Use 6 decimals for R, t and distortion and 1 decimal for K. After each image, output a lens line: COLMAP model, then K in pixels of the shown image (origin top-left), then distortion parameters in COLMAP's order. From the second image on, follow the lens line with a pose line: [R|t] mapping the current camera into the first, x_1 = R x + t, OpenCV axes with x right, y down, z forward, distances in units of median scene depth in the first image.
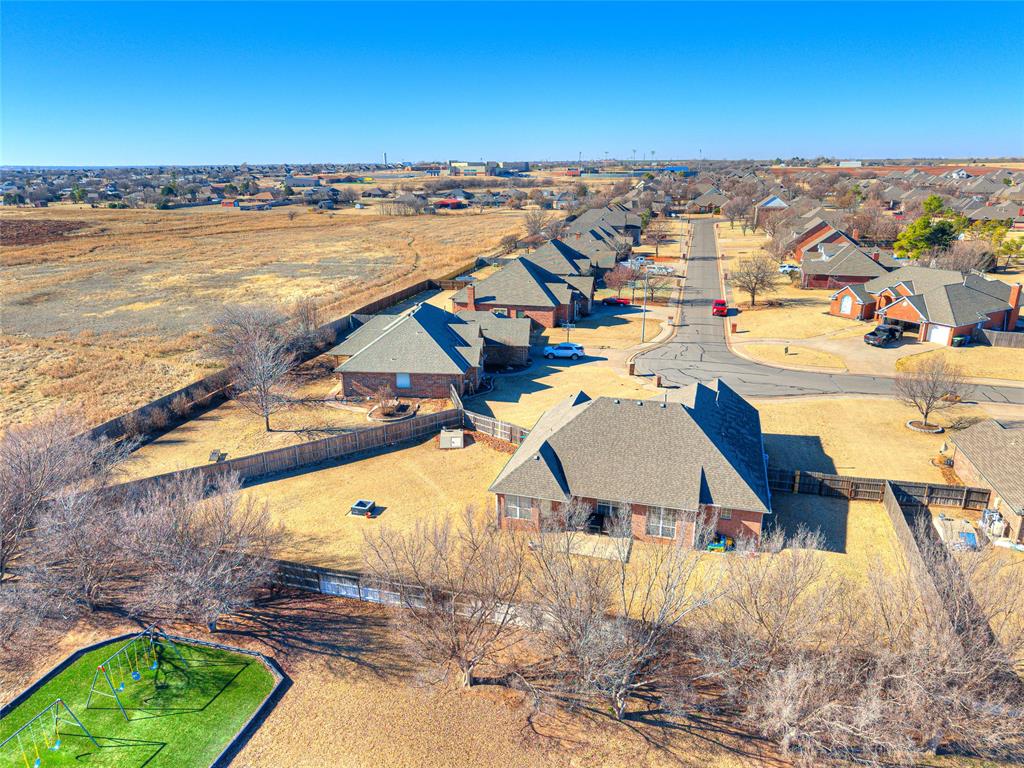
lens RADIAL K [[680.2, 0, 506.2], [0, 680.2, 386.1], [0, 0, 1]] dist [0.020426, -0.019202]
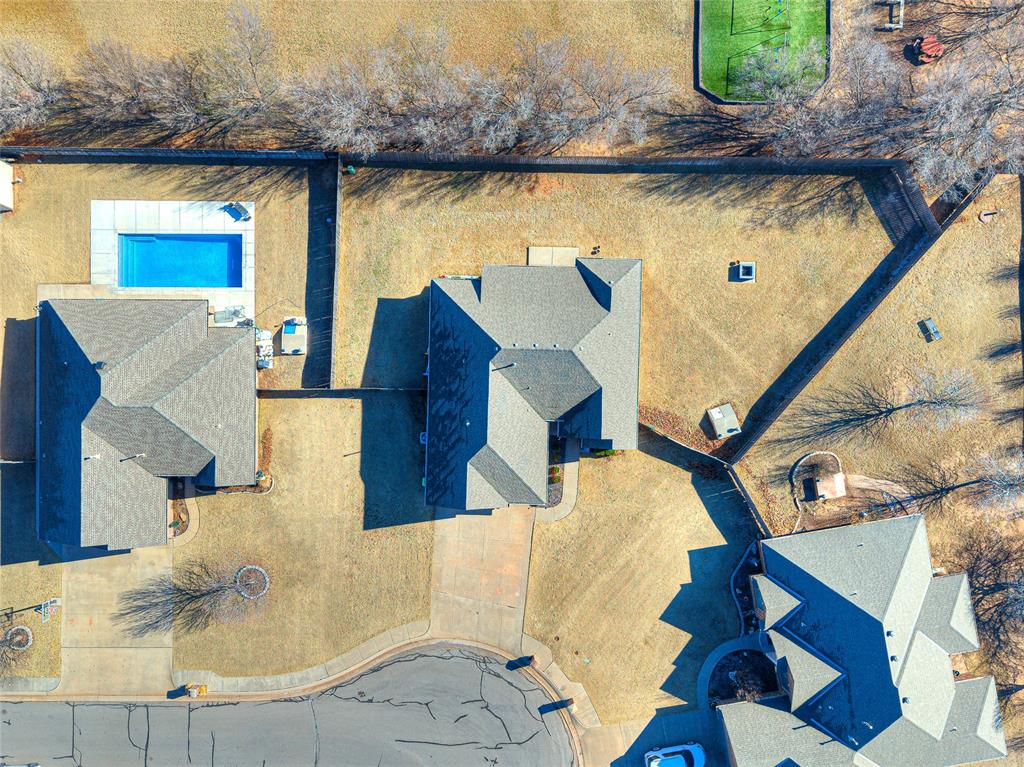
lens RADIAL K [[793.5, 0, 507.1], [0, 793.5, 385.9], [0, 0, 1]] dist [0.023543, -0.025967]
pose [[-0.963461, 0.267828, -0.003314, 0.221789], [-0.082997, -0.286759, 0.954401, -1.020606], [0.254665, 0.919803, 0.298510, 0.555867]]
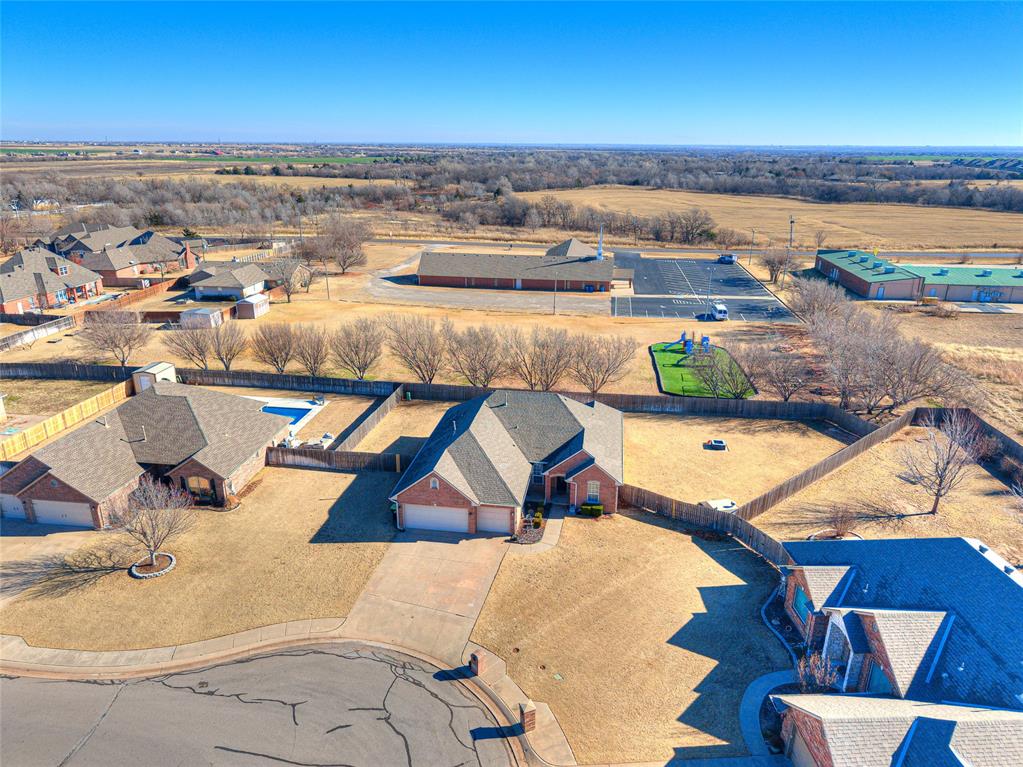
lens RADIAL K [[679.6, 0, 512.2], [0, 679.6, 384.8], [0, 0, 1]] dist [0.020426, -0.019202]
pose [[-0.989330, 0.051005, -0.136473, 0.333227], [-0.041950, 0.797320, 0.602097, -0.632325], [0.139523, 0.601398, -0.786673, 1.667847]]
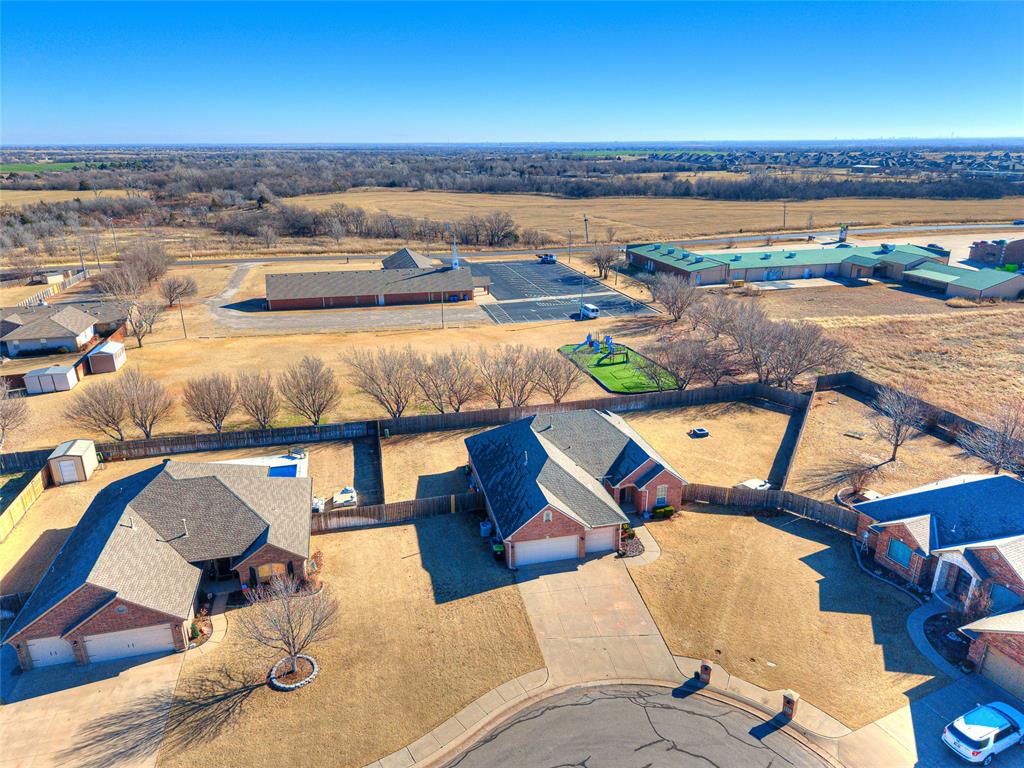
lens RADIAL K [[680.2, 0, 511.1], [0, 680.2, 385.2], [0, 0, 1]] dist [0.020426, -0.019202]
pose [[-0.866611, 0.180809, -0.465073, 0.746556], [-0.138048, 0.808786, 0.571671, -0.635909], [0.479508, 0.559619, -0.675943, 1.518538]]
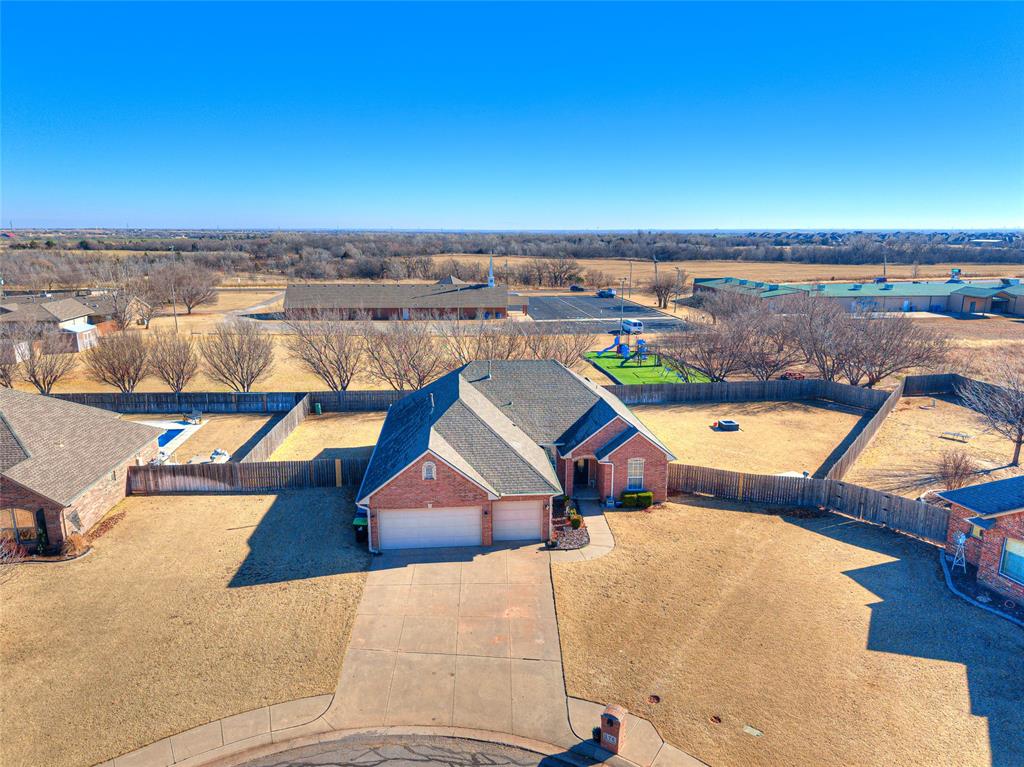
lens RADIAL K [[680.2, 0, 510.4], [0, 680.2, 388.5], [0, 0, 1]] dist [0.020426, -0.019202]
pose [[-0.928376, 0.093485, -0.359692, 0.456439], [-0.105105, 0.862289, 0.495390, -0.345654], [0.356469, 0.497713, -0.790703, 1.480562]]
